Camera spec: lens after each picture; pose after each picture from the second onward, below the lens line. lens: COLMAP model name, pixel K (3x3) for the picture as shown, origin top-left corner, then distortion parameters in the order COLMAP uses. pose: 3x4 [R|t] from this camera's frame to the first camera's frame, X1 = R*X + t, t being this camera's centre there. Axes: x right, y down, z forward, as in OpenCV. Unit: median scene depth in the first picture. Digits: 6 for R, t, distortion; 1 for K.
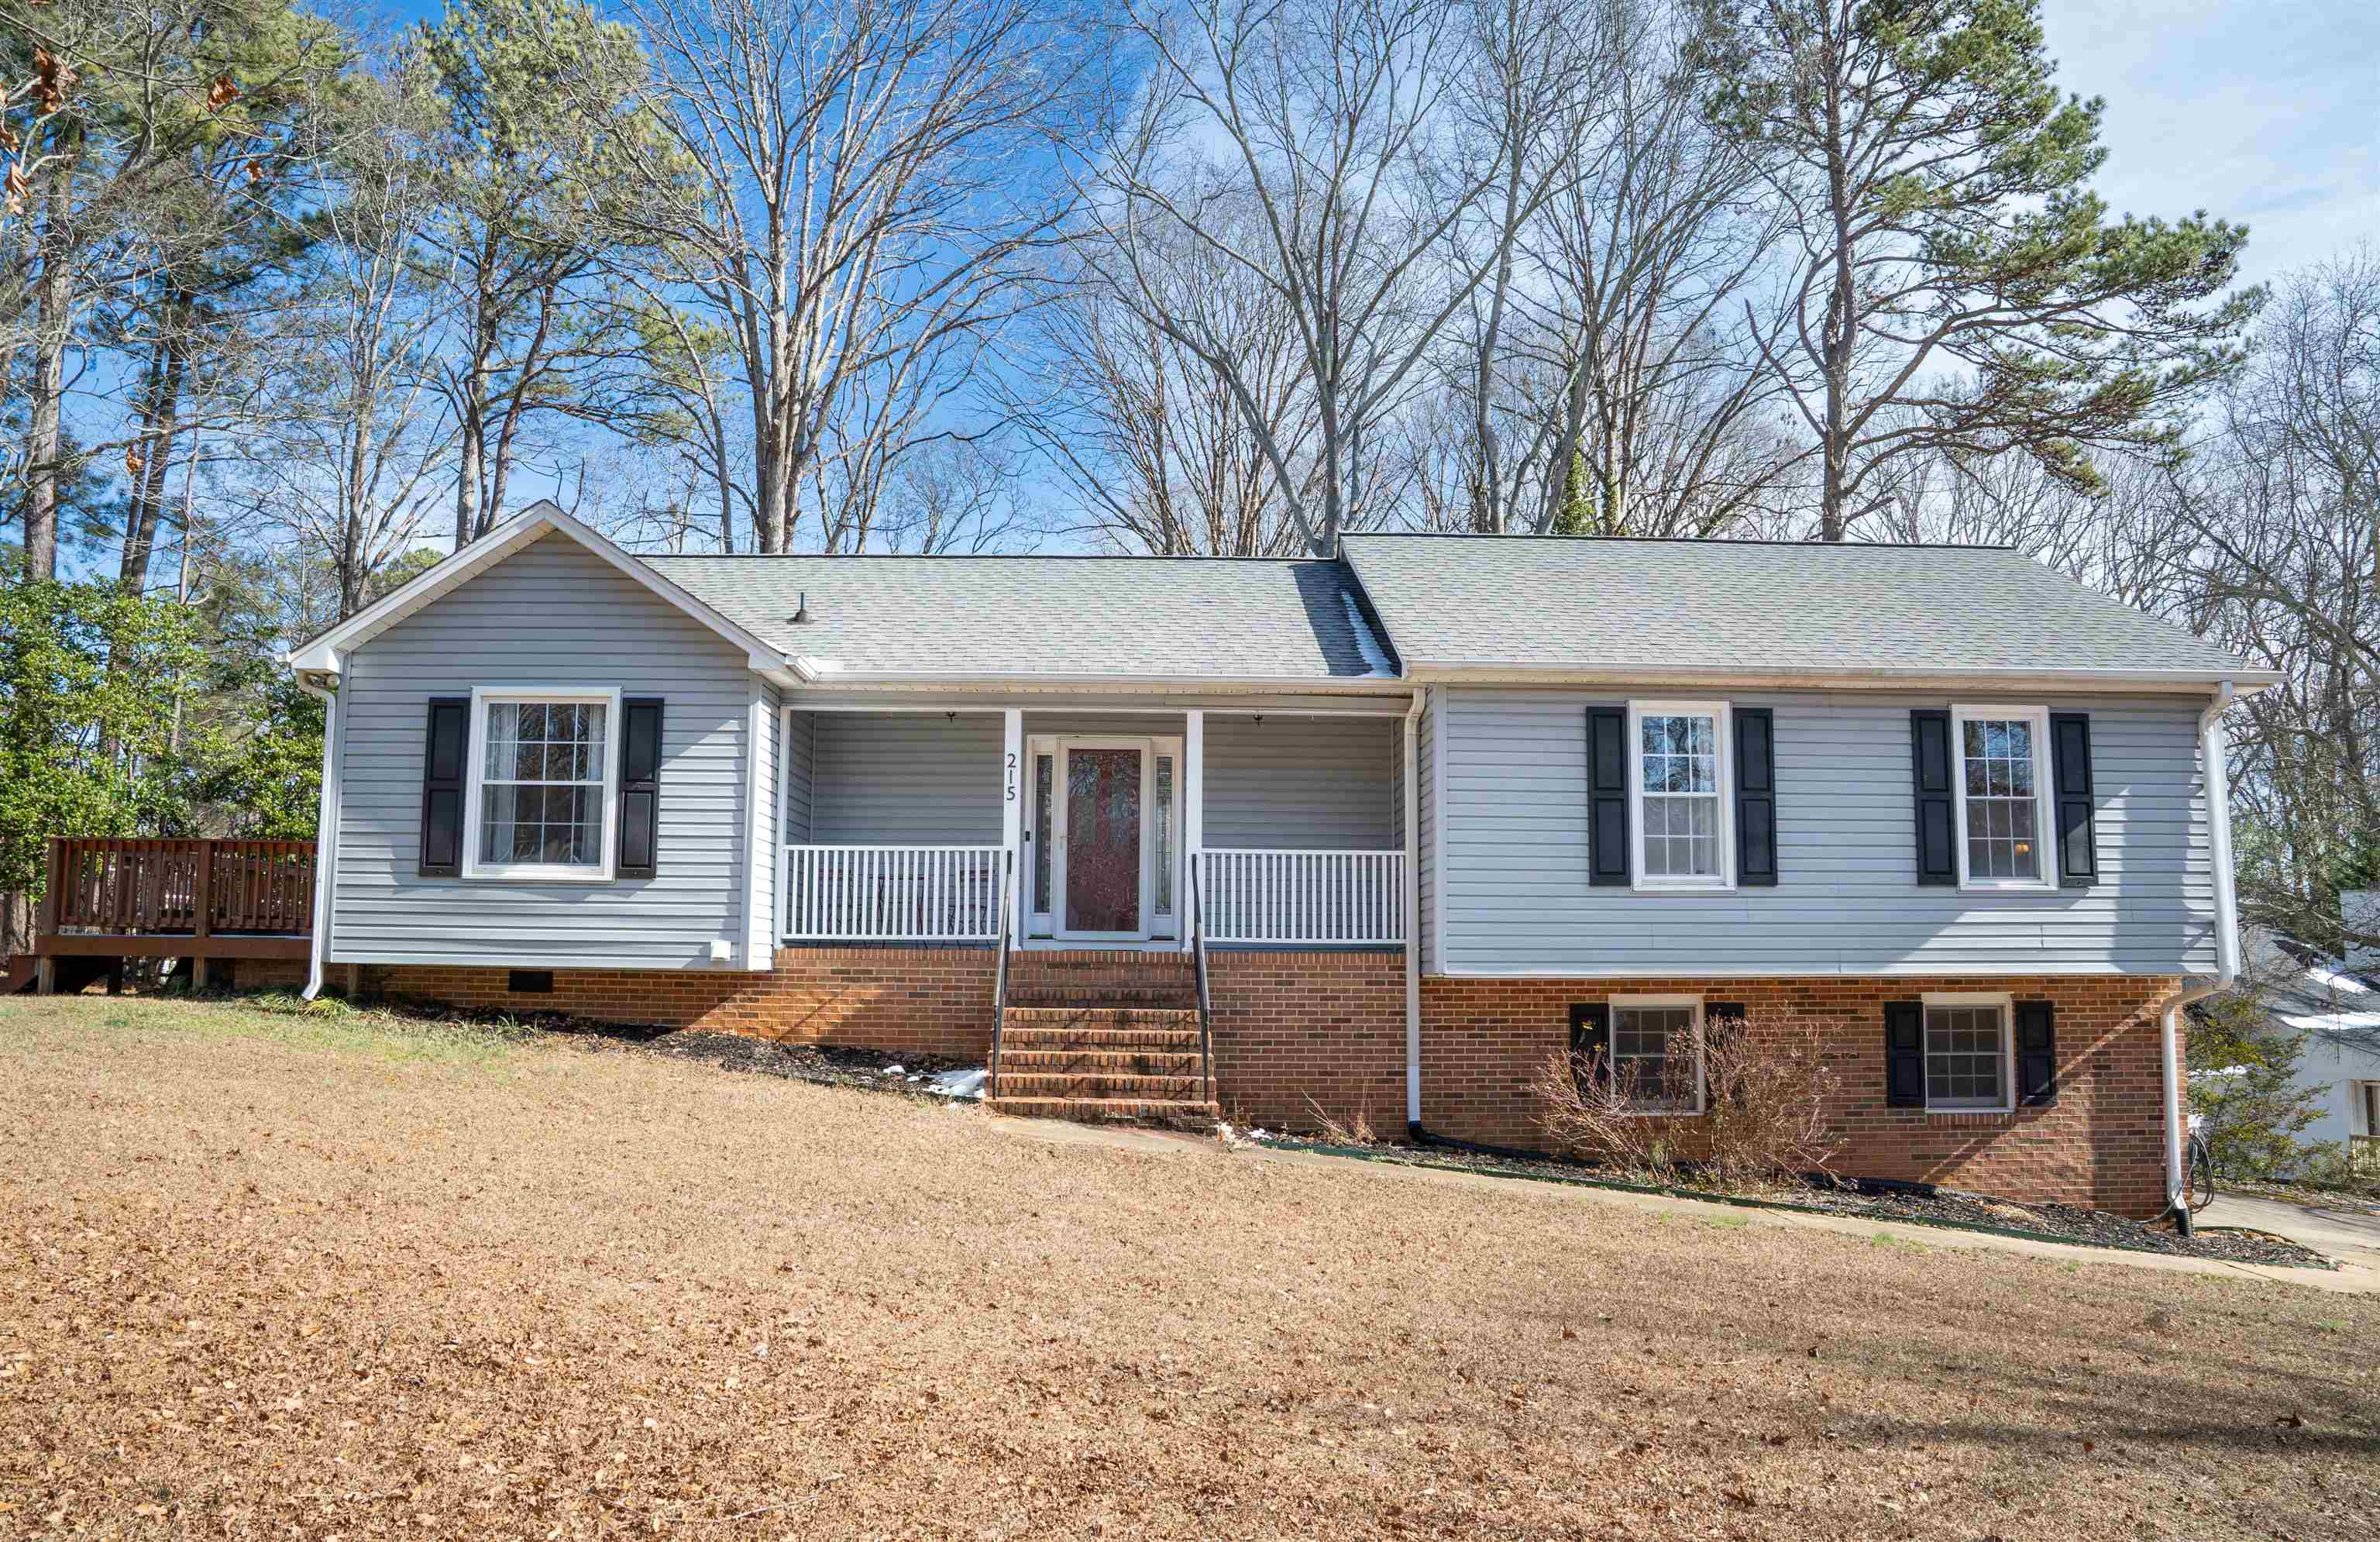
lens RADIAL K [[1551.6, 0, 1190.0], [0, 1551.6, 771.0], [0, 0, 1]] dist [-0.131790, 0.113608]
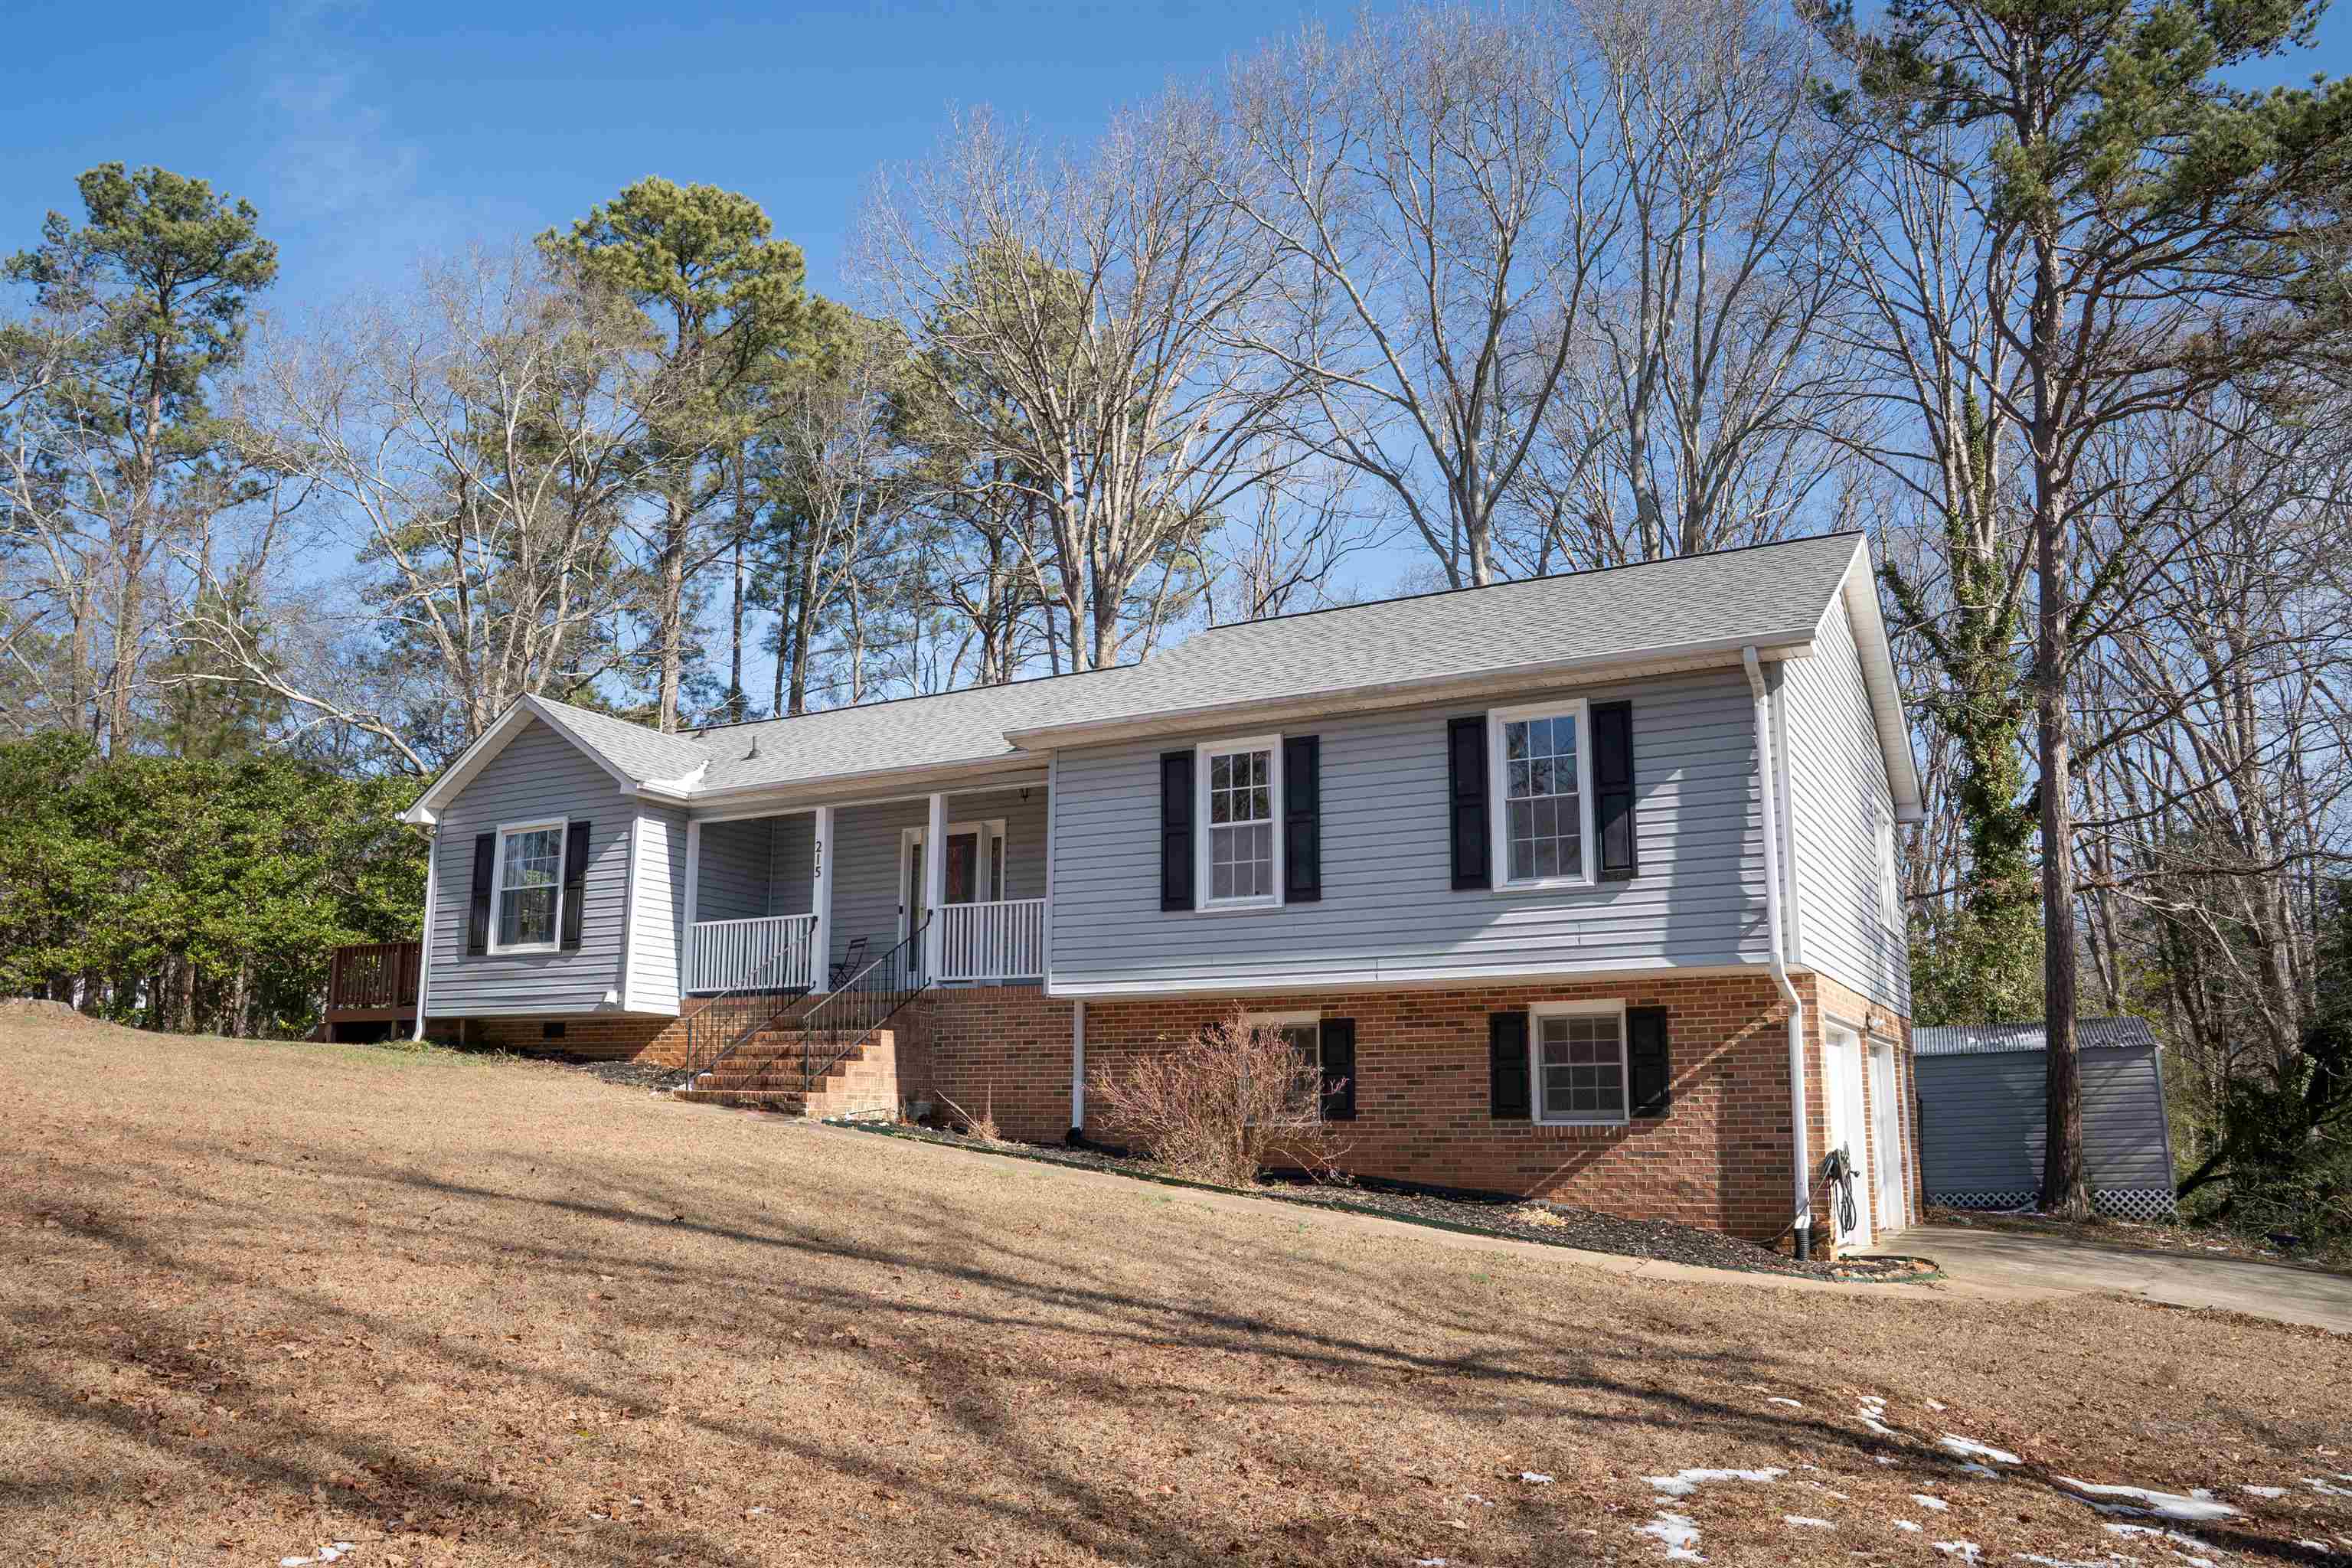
lens RADIAL K [[1591.1, 0, 1176.0], [0, 1591.1, 784.0], [0, 0, 1]] dist [-0.082164, 0.002732]
pose [[0.880777, -0.102777, -0.462243, 0.806834], [0.063673, 0.993002, -0.099464, 0.097334], [0.469231, 0.058173, 0.881157, -0.026363]]
